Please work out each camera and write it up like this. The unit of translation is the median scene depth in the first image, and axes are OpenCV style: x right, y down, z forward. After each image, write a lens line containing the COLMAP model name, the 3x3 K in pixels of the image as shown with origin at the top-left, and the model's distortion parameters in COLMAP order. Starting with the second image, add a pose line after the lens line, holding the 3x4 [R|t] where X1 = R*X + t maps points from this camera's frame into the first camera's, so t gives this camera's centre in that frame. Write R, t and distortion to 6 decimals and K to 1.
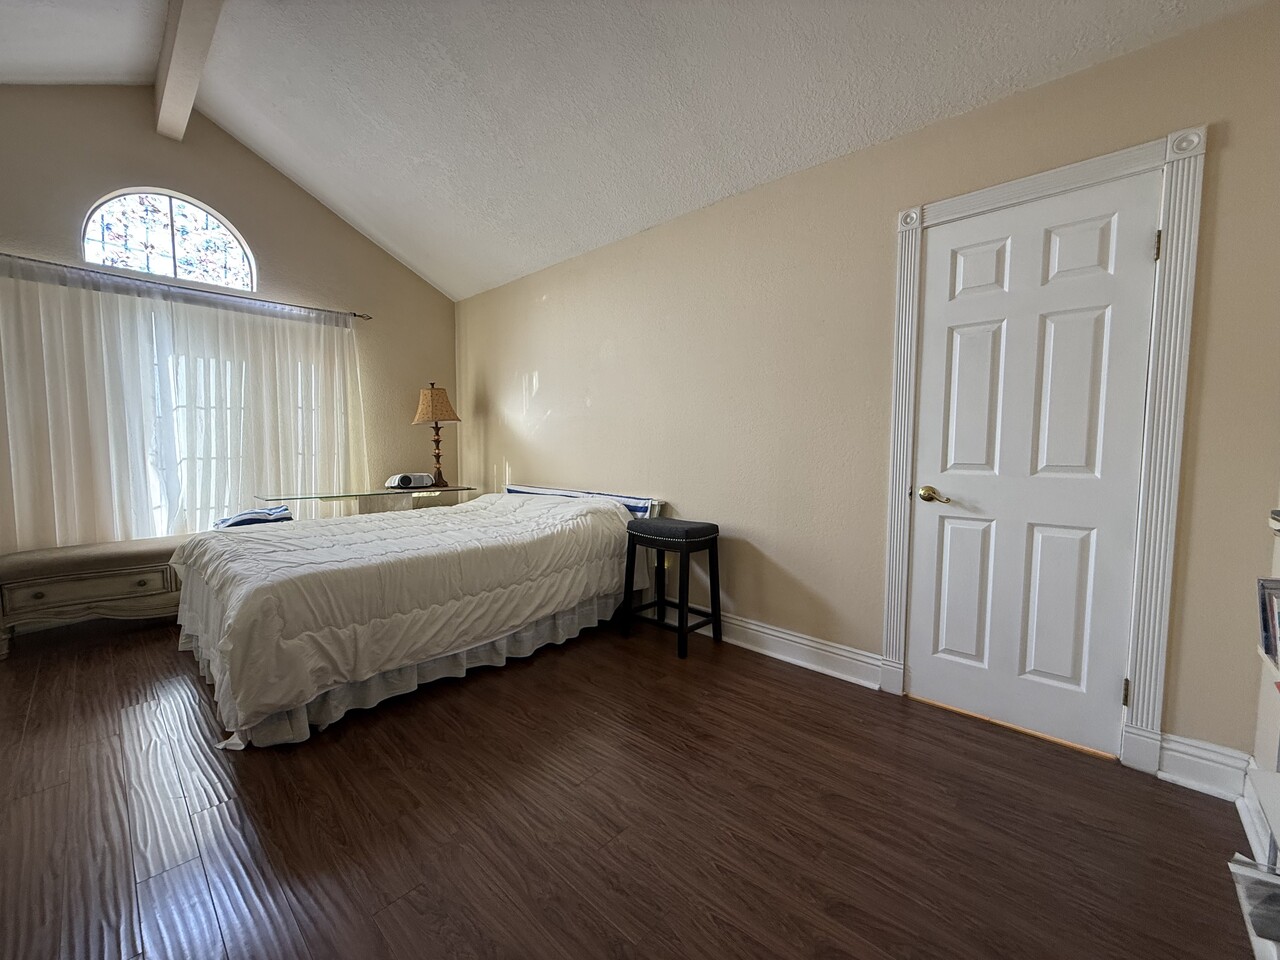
lens RADIAL K [[508.7, 0, 636.9], [0, 508.7, 481.3], [0, 0, 1]] dist [-0.000818, 0.000062]
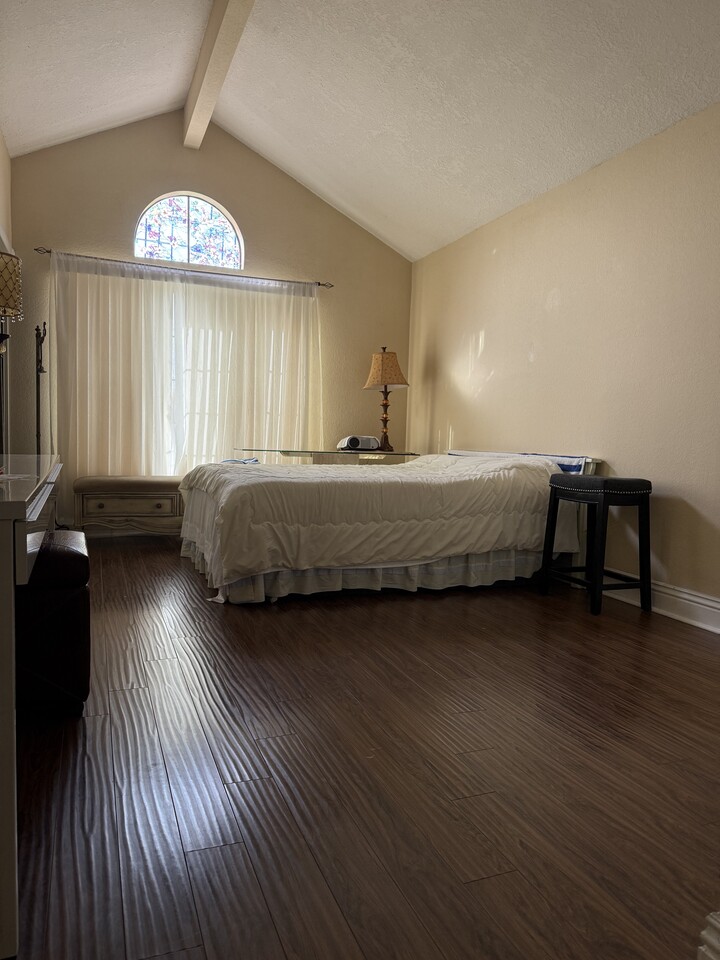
lens RADIAL K [[672.9, 0, 360.0], [0, 672.9, 480.0], [0, 0, 1]] dist [0.116164, -0.184645]
pose [[0.901004, 0.047672, -0.431183, 0.197902], [-0.053611, 0.998561, -0.001624, 0.102719], [0.430485, 0.024579, 0.902263, -0.298998]]
